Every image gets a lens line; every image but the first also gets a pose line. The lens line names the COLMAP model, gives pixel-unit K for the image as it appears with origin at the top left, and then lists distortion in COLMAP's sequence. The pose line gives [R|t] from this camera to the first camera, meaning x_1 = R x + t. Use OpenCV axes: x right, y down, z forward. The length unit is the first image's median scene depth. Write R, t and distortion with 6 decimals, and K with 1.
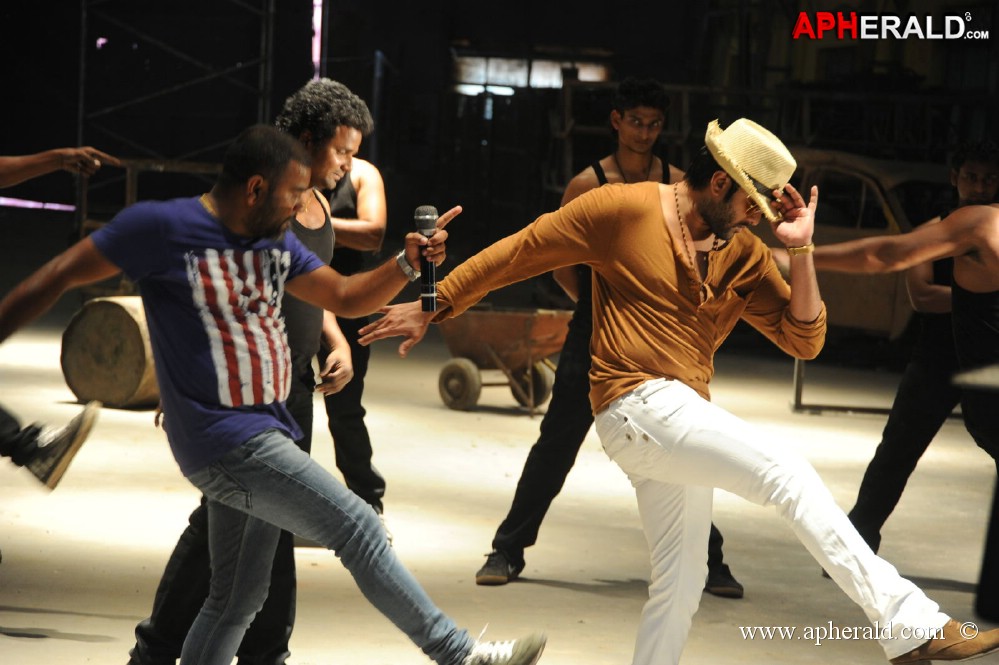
lens RADIAL K [[3670.3, 0, 503.2], [0, 3670.3, 325.1], [0, 0, 1]] dist [1.587710, 0.000000]
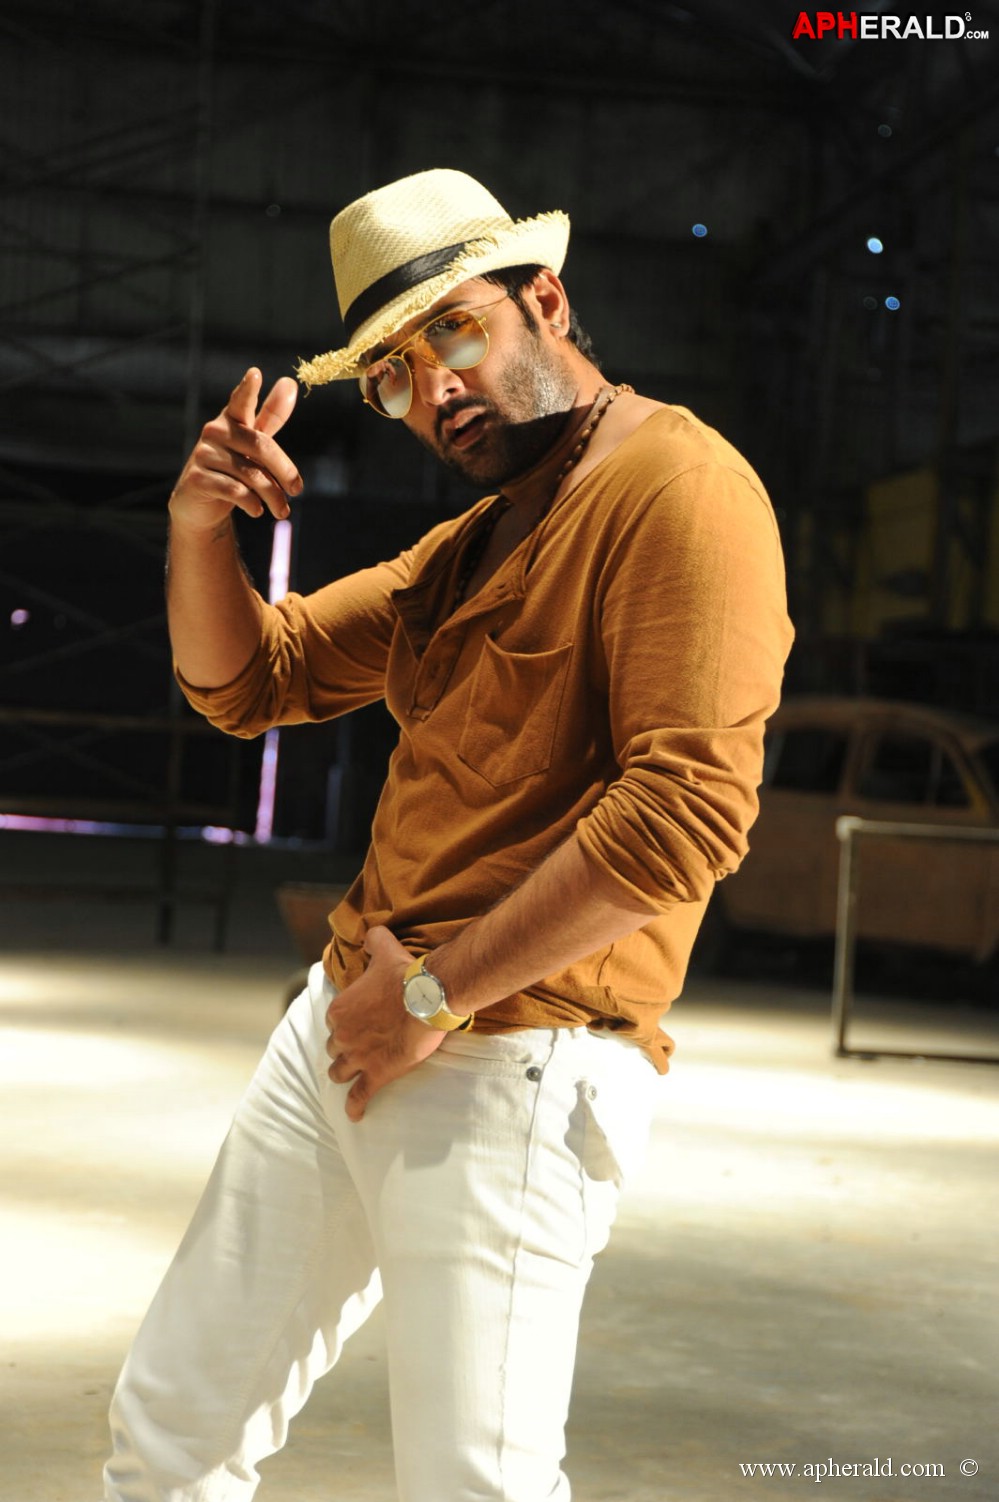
lens RADIAL K [[3259.1, 0, 504.2], [0, 3259.1, 751.4], [0, 0, 1]] dist [0.590147, 0.000000]
pose [[0.999336, 0.001278, -0.036400, 0.044603], [-0.004097, 0.996987, -0.077463, 0.016029], [0.036191, 0.077561, 0.996331, 0.445724]]
